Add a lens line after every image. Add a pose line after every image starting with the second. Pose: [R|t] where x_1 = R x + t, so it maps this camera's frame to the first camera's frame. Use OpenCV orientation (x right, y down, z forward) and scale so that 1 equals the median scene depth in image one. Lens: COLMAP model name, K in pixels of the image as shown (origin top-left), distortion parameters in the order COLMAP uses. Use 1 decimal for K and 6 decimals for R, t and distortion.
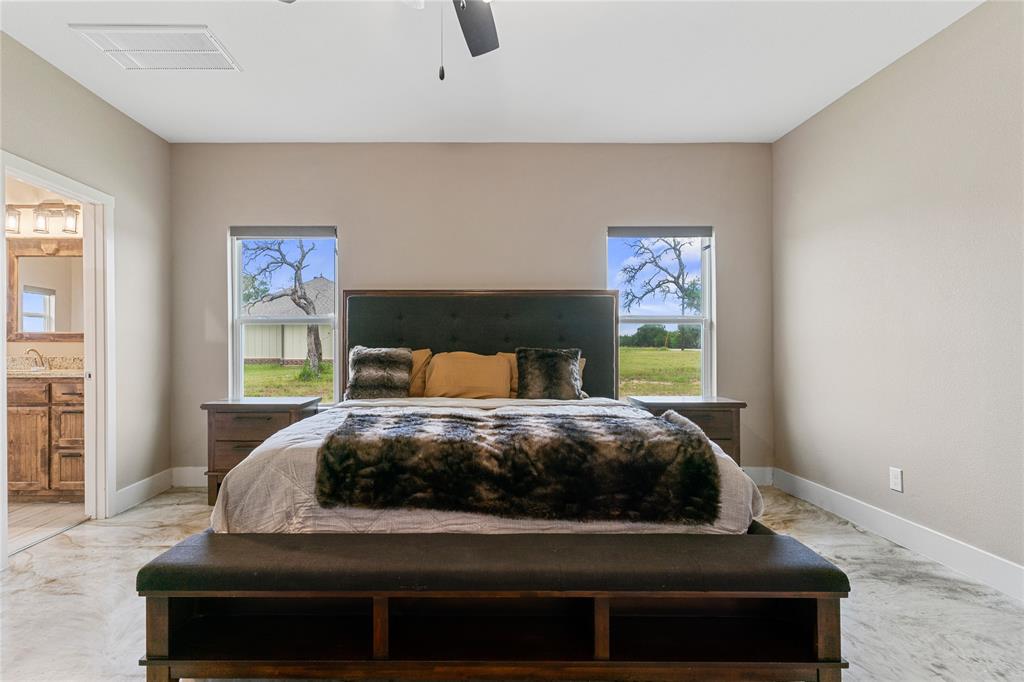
lens RADIAL K [[503.9, 0, 469.6], [0, 503.9, 345.4], [0, 0, 1]] dist [0.003872, -0.001108]
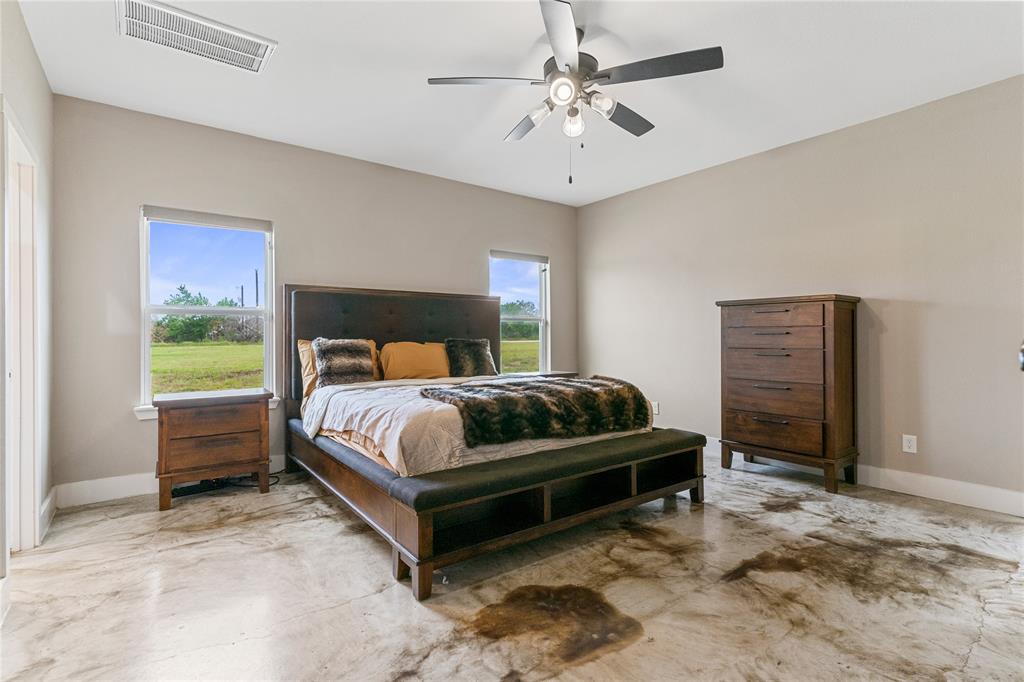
lens RADIAL K [[486.1, 0, 511.6], [0, 486.1, 336.1], [0, 0, 1]] dist [0.003517, -0.000226]
pose [[0.801001, -0.000894, 0.598663, -0.541860], [0.003823, 0.999986, -0.003622, 0.003587], [-0.598651, 0.005190, 0.800993, -0.099477]]
